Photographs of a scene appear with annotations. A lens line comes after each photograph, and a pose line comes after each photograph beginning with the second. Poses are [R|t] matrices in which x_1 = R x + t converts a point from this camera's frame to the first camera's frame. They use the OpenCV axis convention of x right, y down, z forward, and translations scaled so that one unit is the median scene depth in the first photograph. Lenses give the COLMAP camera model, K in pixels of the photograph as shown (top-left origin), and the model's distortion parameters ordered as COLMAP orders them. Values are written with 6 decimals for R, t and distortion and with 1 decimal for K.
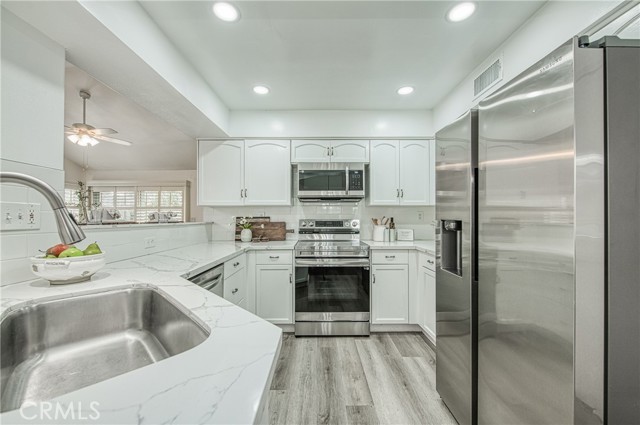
lens RADIAL K [[252.7, 0, 317.5], [0, 252.7, 215.1], [0, 0, 1]] dist [-0.003397, -0.001977]
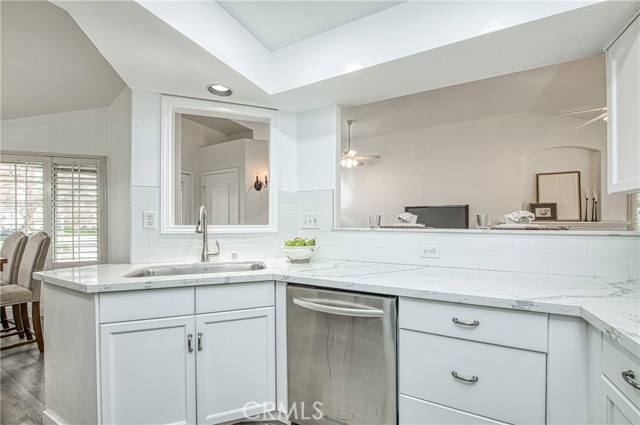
lens RADIAL K [[252.7, 0, 327.1], [0, 252.7, 224.1], [0, 0, 1]] dist [-0.003397, -0.001977]
pose [[-0.442332, 0.008719, -0.896809, 0.161073], [0.010072, 0.999938, 0.004754, 0.008025], [0.896795, -0.006930, -0.442392, 0.797743]]
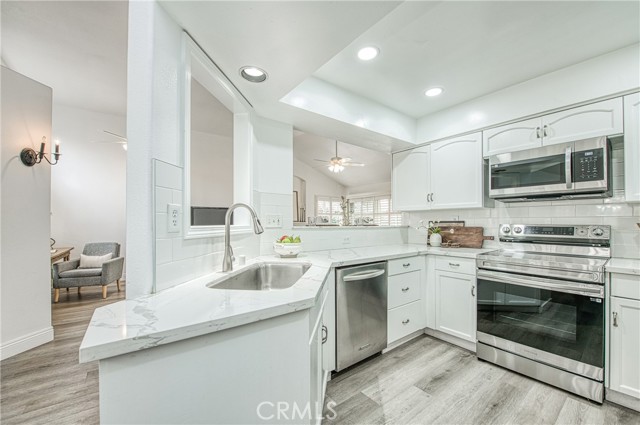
lens RADIAL K [[252.7, 0, 309.4], [0, 252.7, 221.7], [0, 0, 1]] dist [-0.003397, -0.001977]
pose [[0.592910, 0.000606, -0.805268, 0.242065], [0.006322, 0.999965, 0.005407, 0.000768], [0.805244, -0.008297, 0.592886, 0.019282]]
